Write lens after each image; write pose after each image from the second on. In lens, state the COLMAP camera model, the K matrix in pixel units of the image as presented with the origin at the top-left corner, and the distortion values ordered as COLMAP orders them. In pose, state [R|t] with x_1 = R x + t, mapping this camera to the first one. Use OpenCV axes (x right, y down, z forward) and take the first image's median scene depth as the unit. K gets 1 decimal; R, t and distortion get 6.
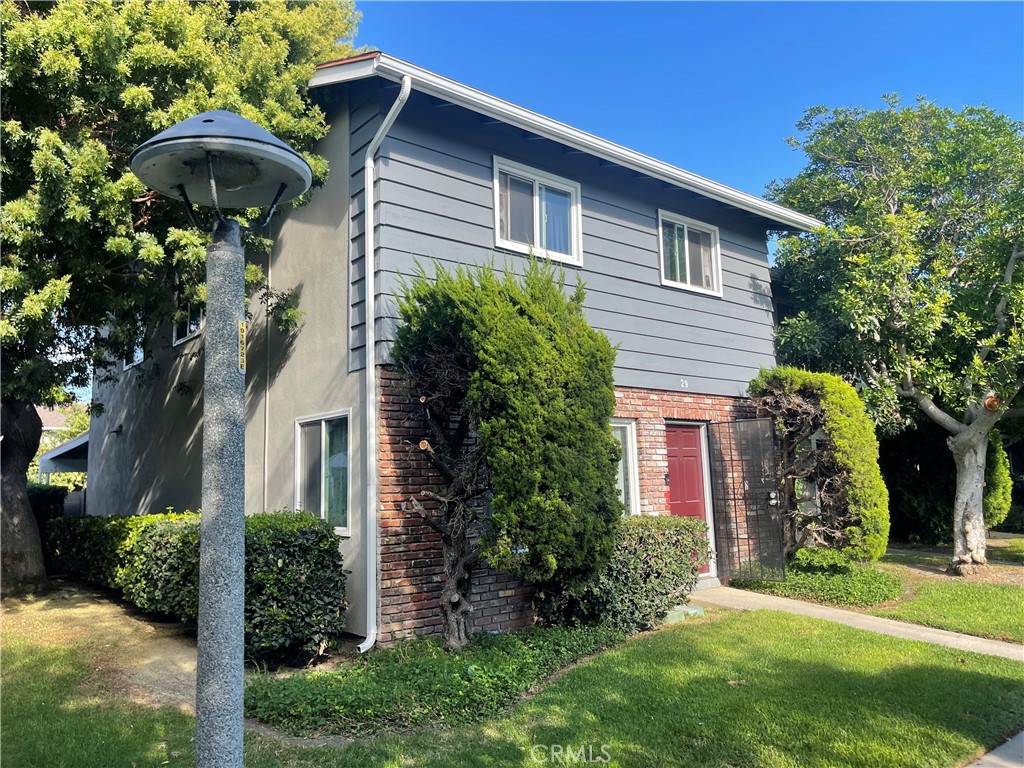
lens RADIAL K [[761.7, 0, 512.0], [0, 761.7, 384.0], [0, 0, 1]] dist [0.086396, -0.109161]
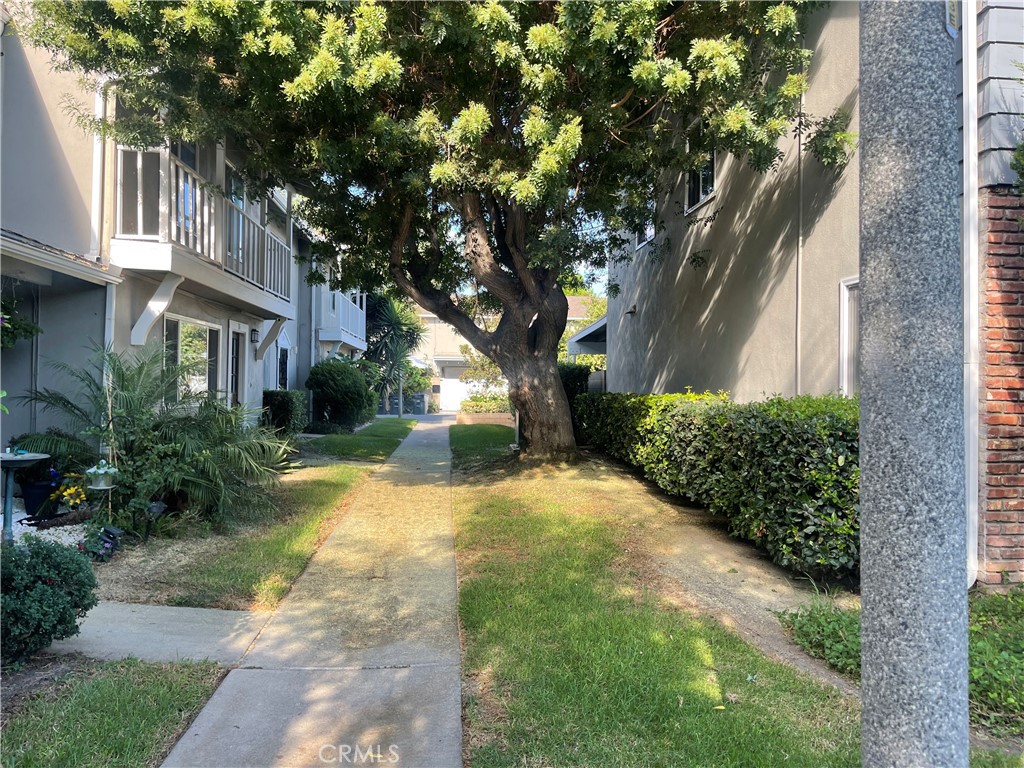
lens RADIAL K [[761.7, 0, 512.0], [0, 761.7, 384.0], [0, 0, 1]] dist [0.086396, -0.109161]
pose [[0.814436, 0.038024, -0.579006, -0.097474], [0.043495, 0.991043, 0.126264, 0.037008], [0.578621, -0.128018, 0.805487, 0.162736]]
